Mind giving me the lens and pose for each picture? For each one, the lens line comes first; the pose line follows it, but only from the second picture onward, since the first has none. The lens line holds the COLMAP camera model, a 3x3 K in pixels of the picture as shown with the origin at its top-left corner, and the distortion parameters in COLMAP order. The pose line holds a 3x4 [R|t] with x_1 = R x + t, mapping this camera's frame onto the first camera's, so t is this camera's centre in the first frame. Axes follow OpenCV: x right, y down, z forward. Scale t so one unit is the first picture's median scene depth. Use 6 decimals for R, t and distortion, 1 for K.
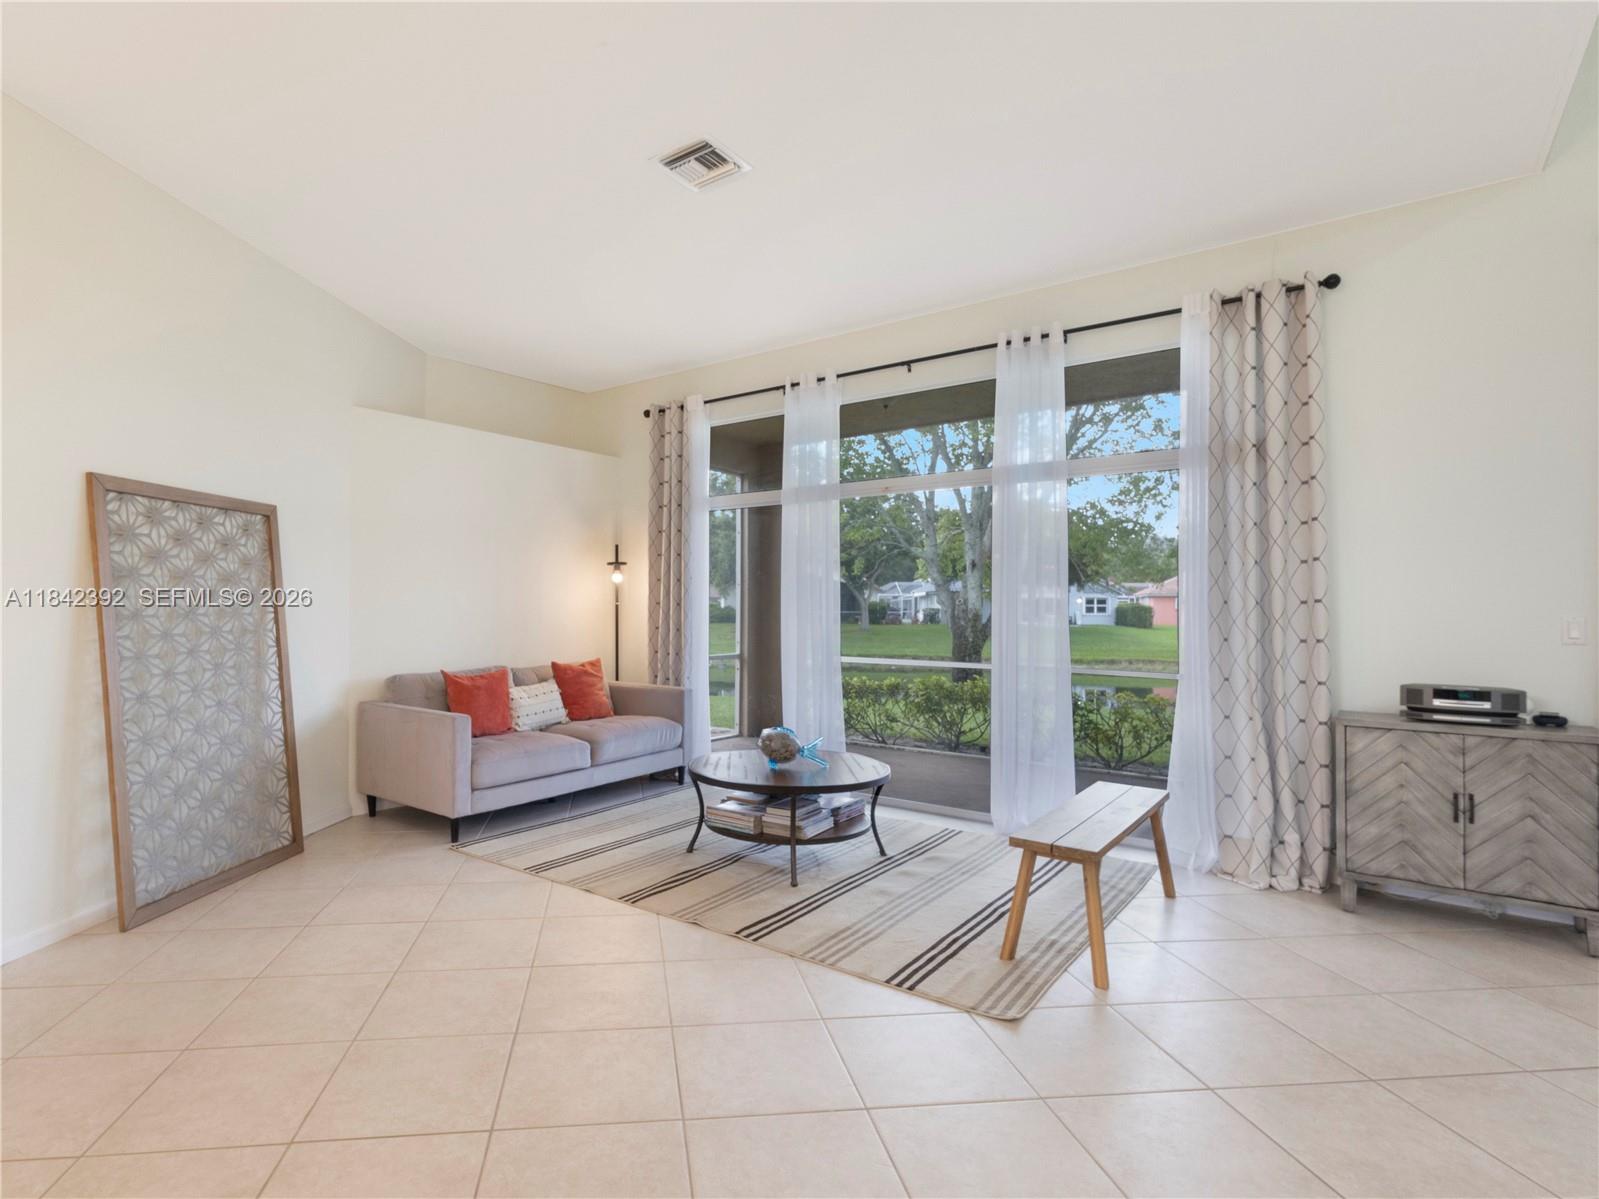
lens RADIAL K [[839.6, 0, 715.8], [0, 839.6, 598.4], [0, 0, 1]] dist [0.007428, 0.000459]
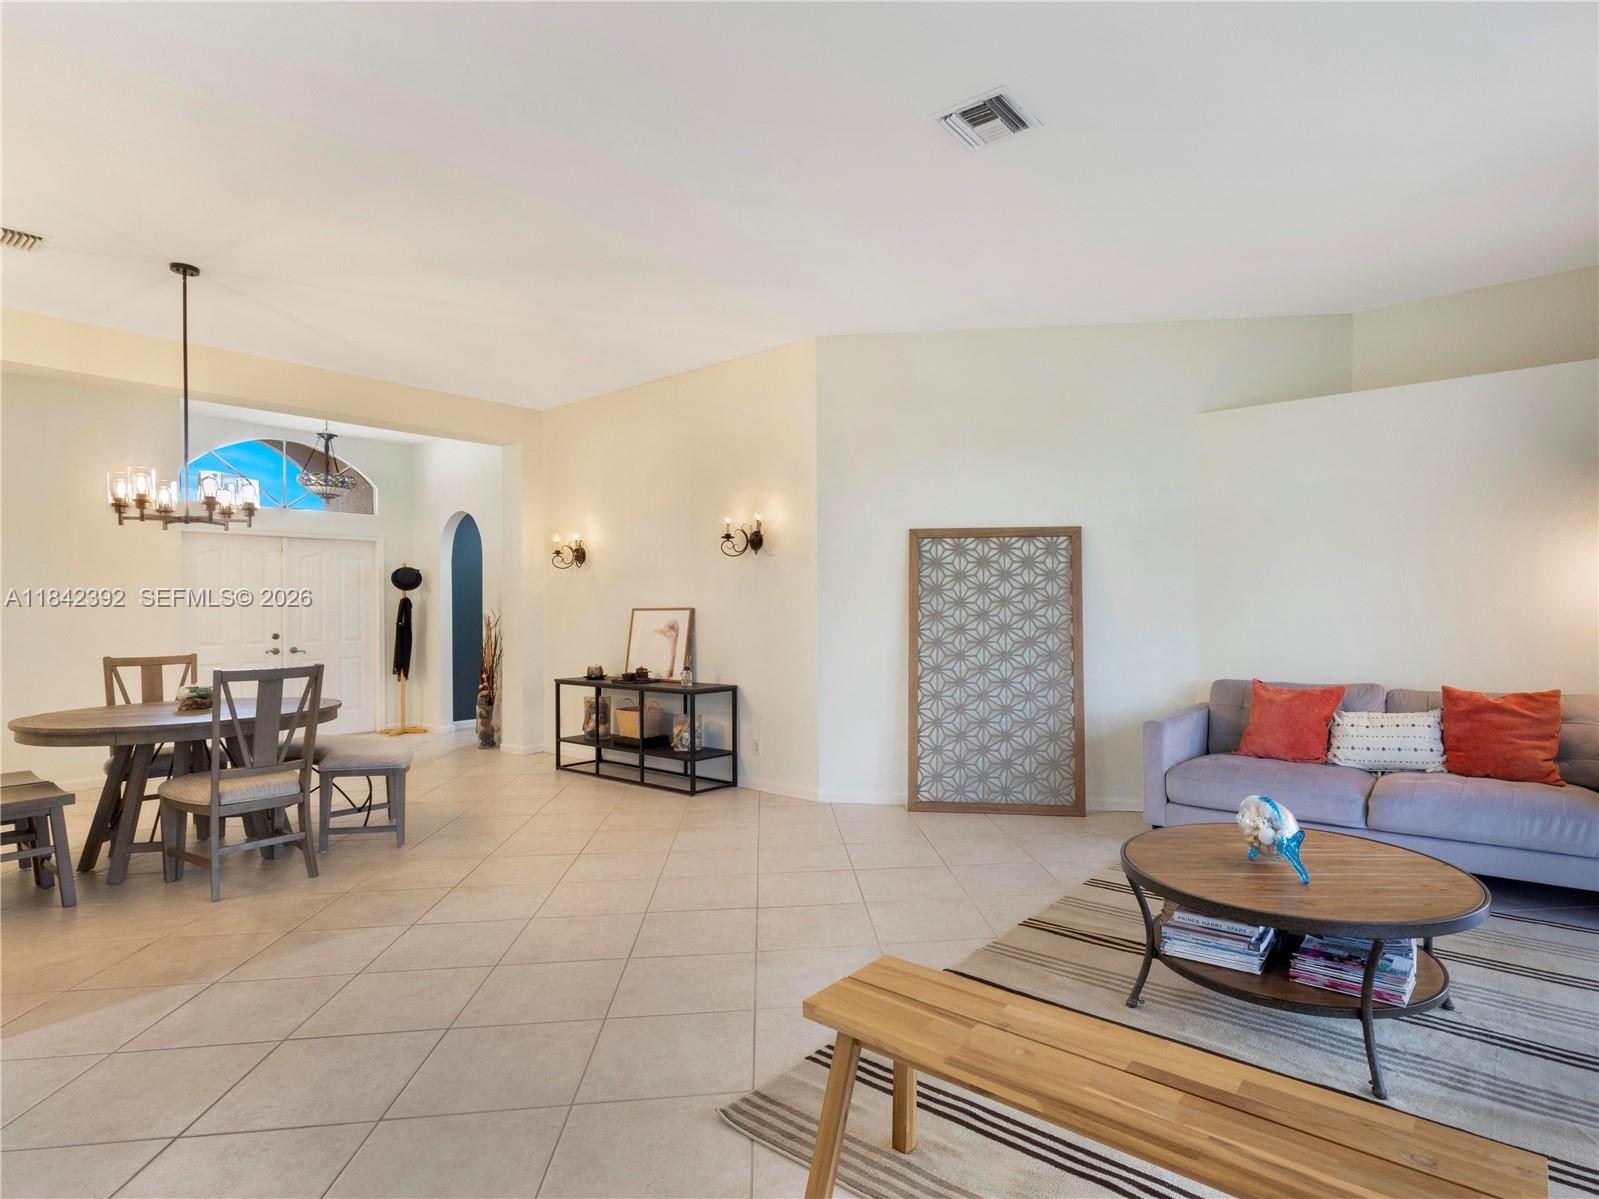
lens RADIAL K [[840.5, 0, 823.2], [0, 840.5, 599.3], [0, 0, 1]] dist [0.000183, -0.000001]
pose [[0.007806, -0.009449, -0.999925, 0.768027], [0.015507, 0.999836, -0.009327, 0.000251], [0.999849, -0.015433, 0.007951, 0.700114]]
